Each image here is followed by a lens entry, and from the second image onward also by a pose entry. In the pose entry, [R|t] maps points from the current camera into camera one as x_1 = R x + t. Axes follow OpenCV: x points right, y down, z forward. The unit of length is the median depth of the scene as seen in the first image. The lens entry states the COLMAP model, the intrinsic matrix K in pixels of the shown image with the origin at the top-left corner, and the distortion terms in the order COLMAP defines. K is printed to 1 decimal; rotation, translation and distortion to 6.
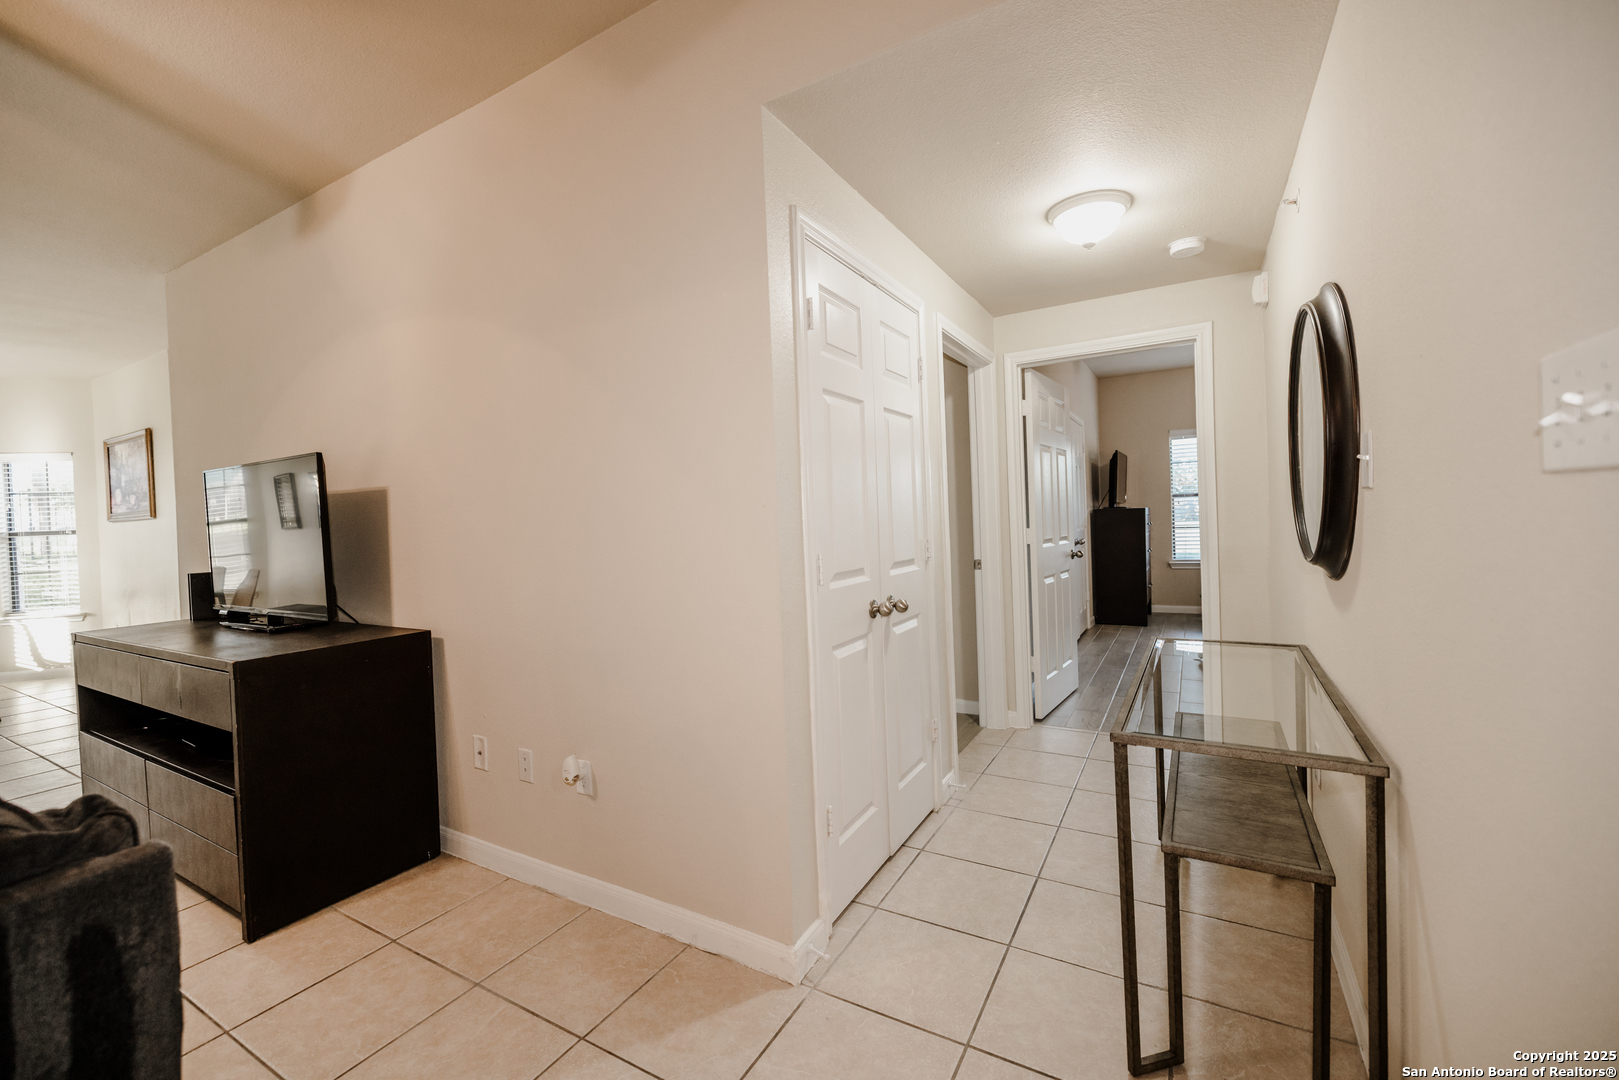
lens RADIAL K [[673.4, 0, 793.5], [0, 673.4, 524.1], [0, 0, 1]] dist [-0.000506, 0.000155]
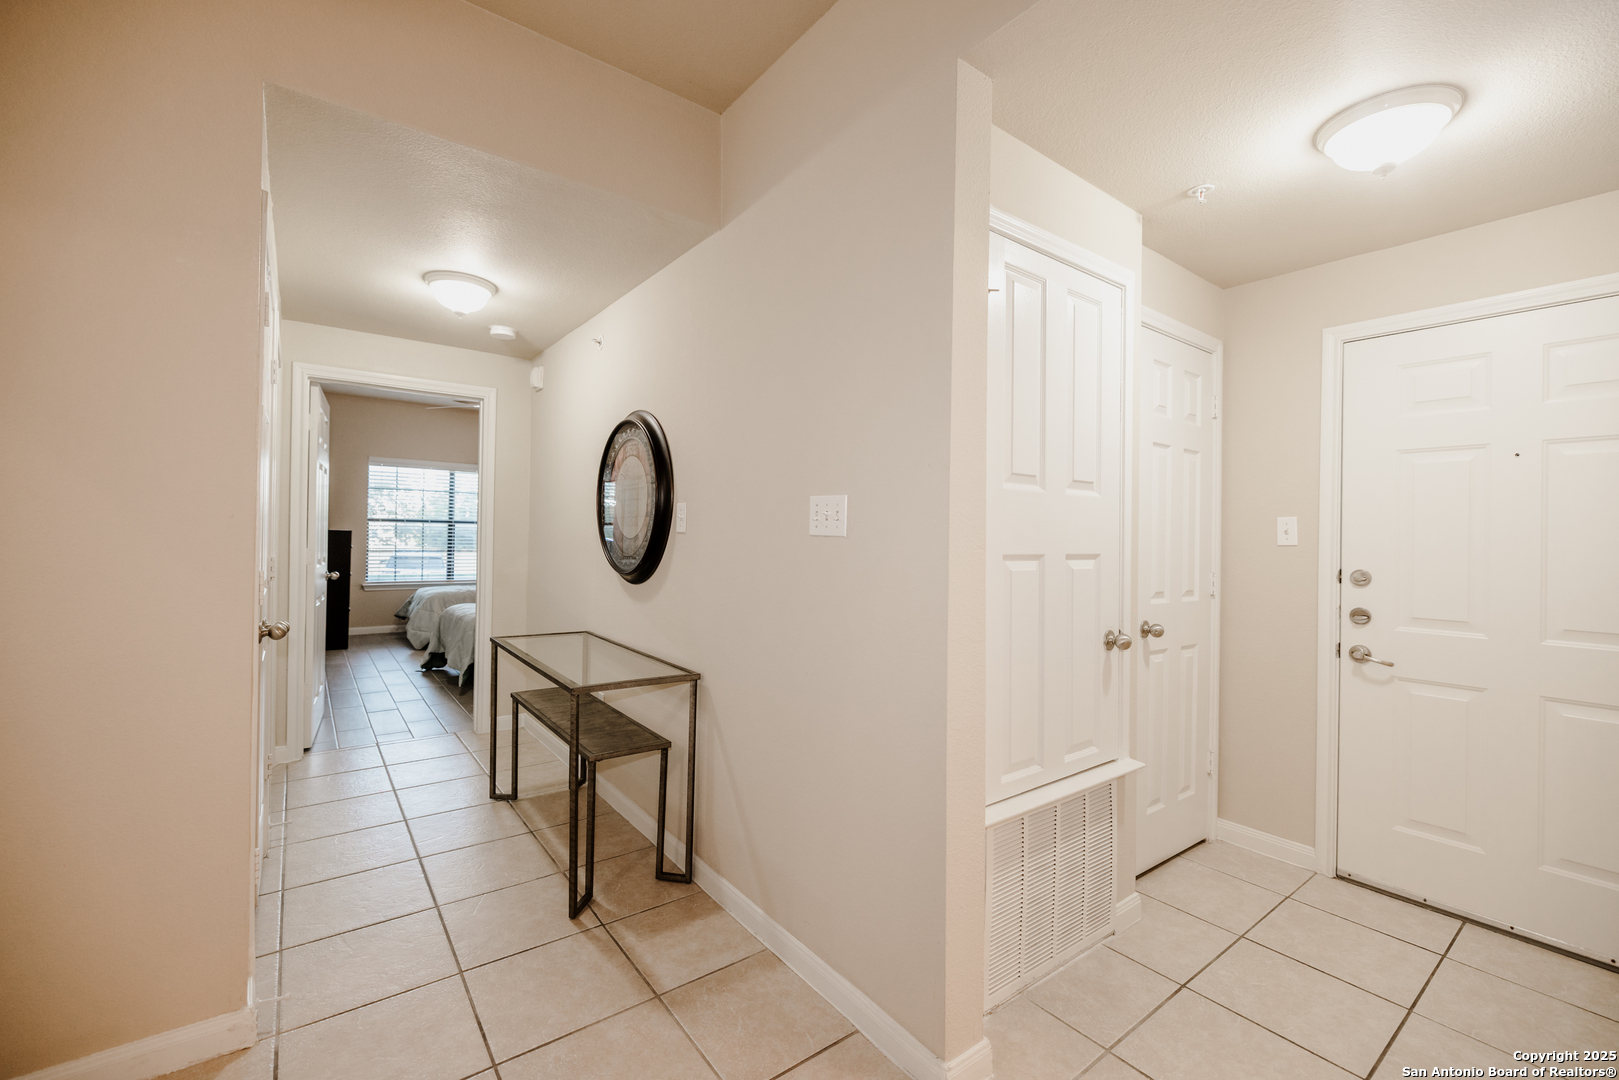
lens RADIAL K [[673.4, 0, 807.1], [0, 673.4, 533.8], [0, 0, 1]] dist [-0.000506, 0.000155]
pose [[0.378627, 0.043324, 0.924535, -0.369392], [-0.024194, 0.999026, -0.036906, 0.003442], [-0.925233, -0.008394, 0.379307, -0.024344]]
